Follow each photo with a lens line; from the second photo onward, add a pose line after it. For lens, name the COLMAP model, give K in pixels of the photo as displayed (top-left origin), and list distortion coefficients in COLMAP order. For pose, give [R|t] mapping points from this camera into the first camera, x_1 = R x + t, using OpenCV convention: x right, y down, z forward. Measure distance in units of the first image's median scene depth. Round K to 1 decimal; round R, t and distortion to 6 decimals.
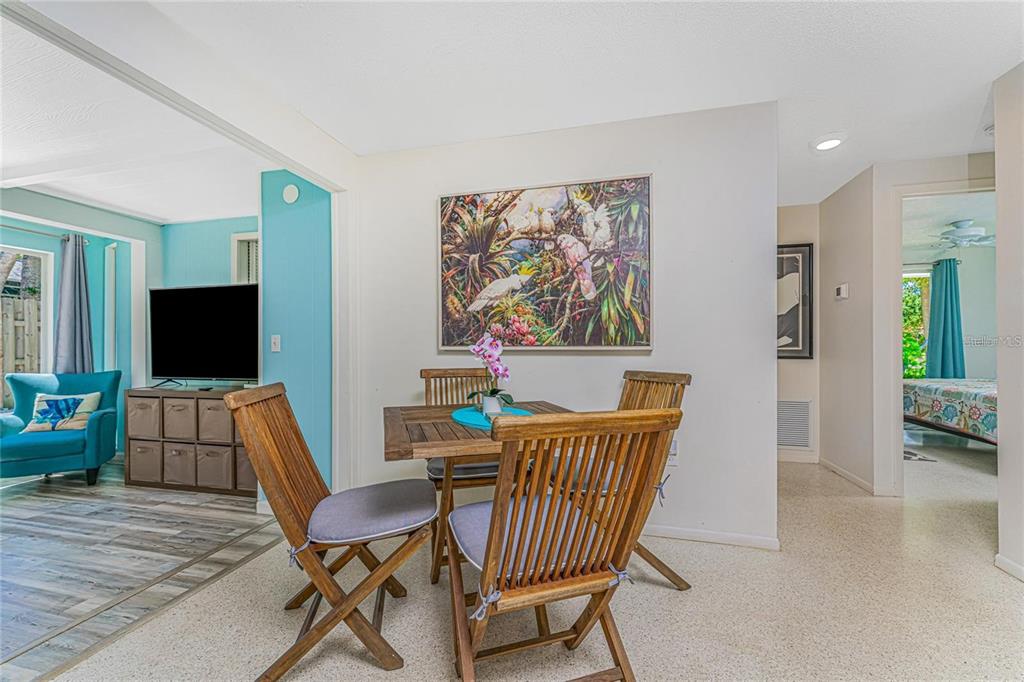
lens RADIAL K [[406.6, 0, 514.0], [0, 406.6, 345.1], [0, 0, 1]] dist [-0.000370, -0.000179]
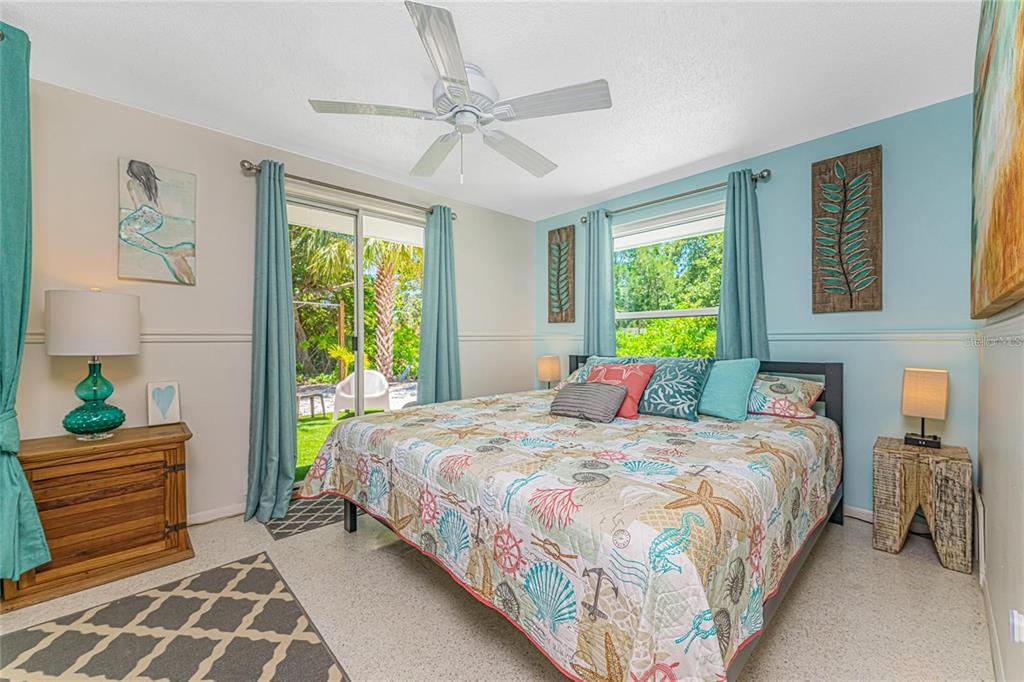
lens RADIAL K [[406.6, 0, 514.0], [0, 406.6, 345.1], [0, 0, 1]] dist [-0.000370, -0.000179]
pose [[0.539752, -0.011205, 0.841749, 0.457612], [0.004278, 0.999935, 0.010568, -0.001590], [-0.841813, -0.002103, 0.539765, 0.434538]]
